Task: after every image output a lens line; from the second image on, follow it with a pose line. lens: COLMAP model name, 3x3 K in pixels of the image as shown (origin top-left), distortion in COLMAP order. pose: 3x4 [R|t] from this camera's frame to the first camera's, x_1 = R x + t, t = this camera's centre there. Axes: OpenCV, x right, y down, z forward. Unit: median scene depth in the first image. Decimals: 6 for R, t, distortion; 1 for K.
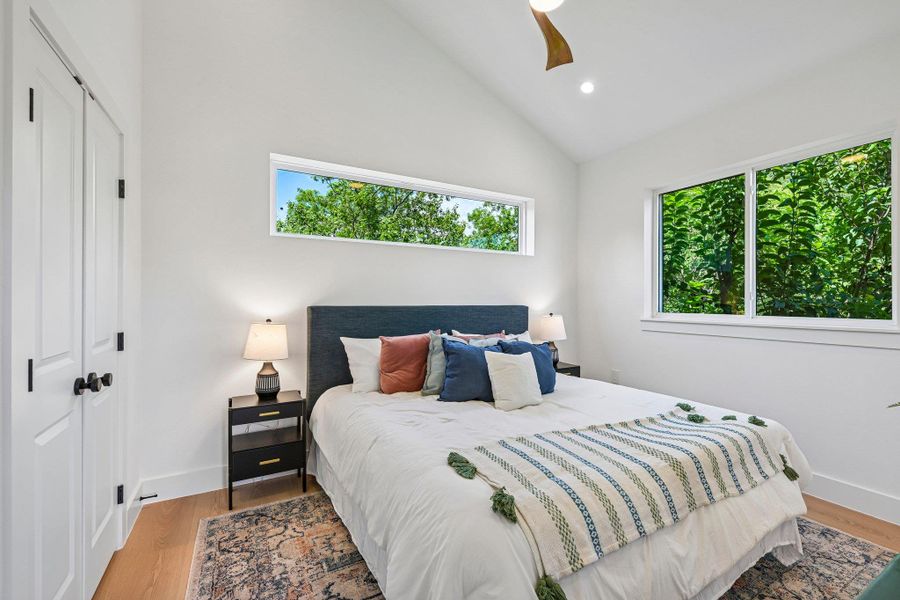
lens RADIAL K [[370.8, 0, 450.5], [0, 370.8, 300.7], [0, 0, 1]] dist [-0.000100, -0.000843]
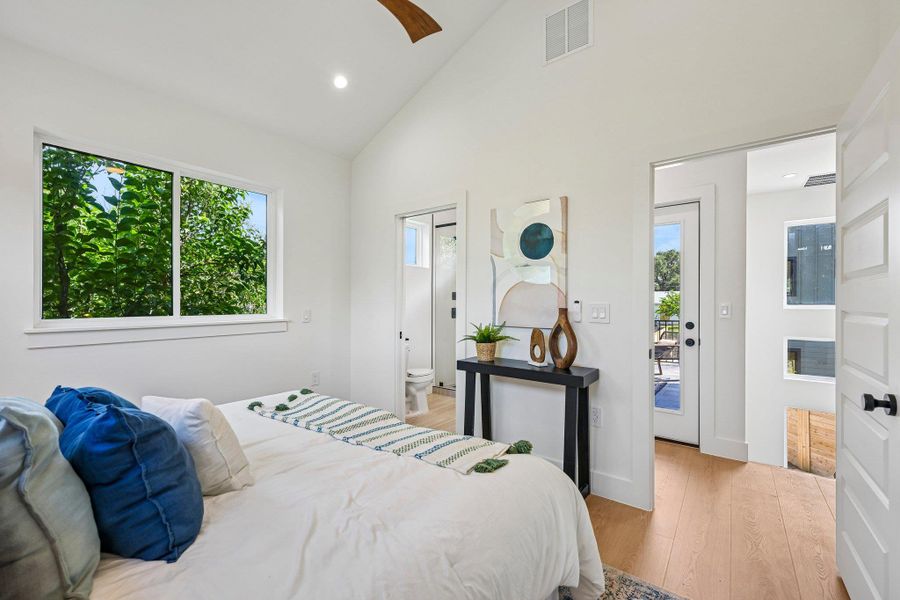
lens RADIAL K [[370.8, 0, 447.5], [0, 370.8, 300.2], [0, 0, 1]] dist [-0.000100, -0.000843]
pose [[-0.406734, 0.002428, 0.913544, -0.660718], [-0.001625, 0.999993, -0.003381, -0.001220], [-0.913545, -0.002860, -0.406727, 1.183110]]
